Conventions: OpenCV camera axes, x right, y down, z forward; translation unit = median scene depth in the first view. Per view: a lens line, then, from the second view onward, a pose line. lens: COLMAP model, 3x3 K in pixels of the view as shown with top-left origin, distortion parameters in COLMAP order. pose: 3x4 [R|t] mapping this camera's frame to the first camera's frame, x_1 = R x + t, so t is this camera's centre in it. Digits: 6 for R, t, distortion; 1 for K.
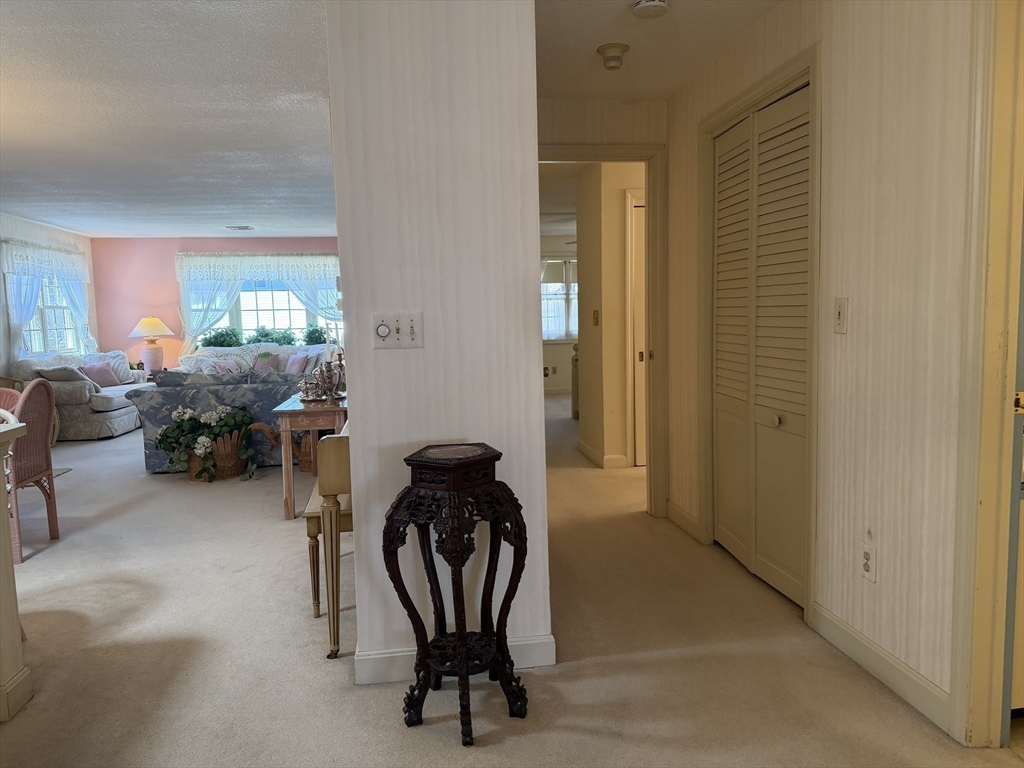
lens RADIAL K [[718.7, 0, 511.9], [0, 718.7, 382.7], [0, 0, 1]] dist [0.048119, -0.058424]
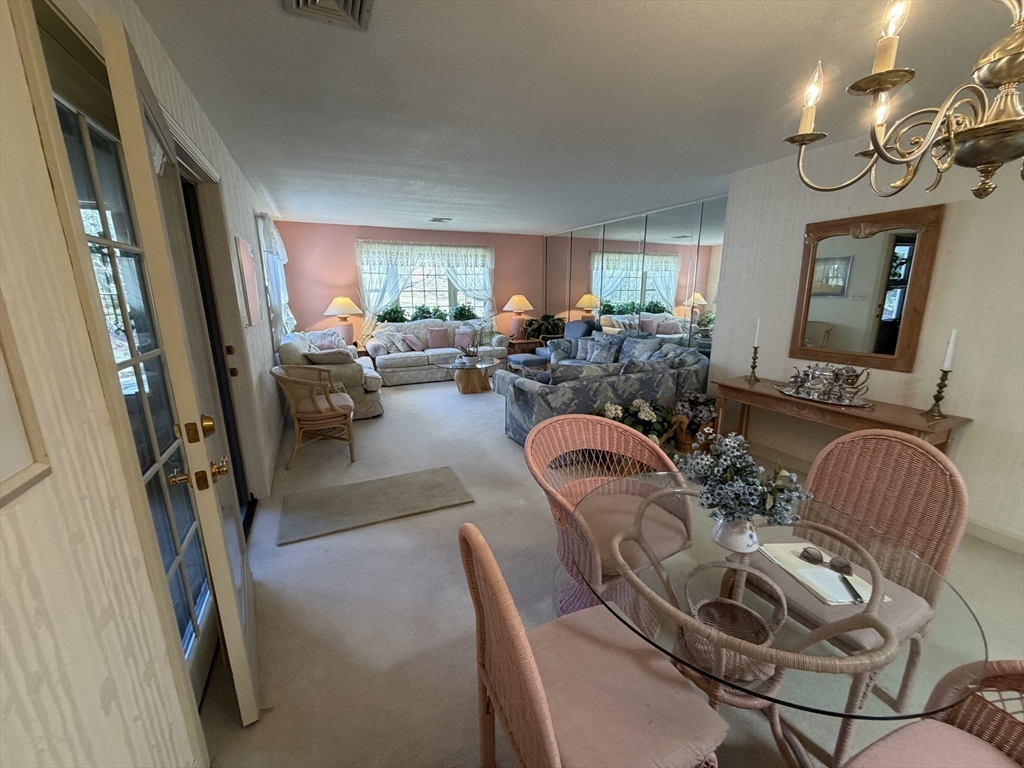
lens RADIAL K [[407.6, 0, 510.9], [0, 407.6, 385.3], [0, 0, 1]] dist [-0.003176, 0.000545]
pose [[0.958846, -0.045358, 0.280281, -0.428667], [0.006867, 0.990573, 0.136810, -0.039169], [-0.283844, -0.129255, 0.950119, 0.300561]]
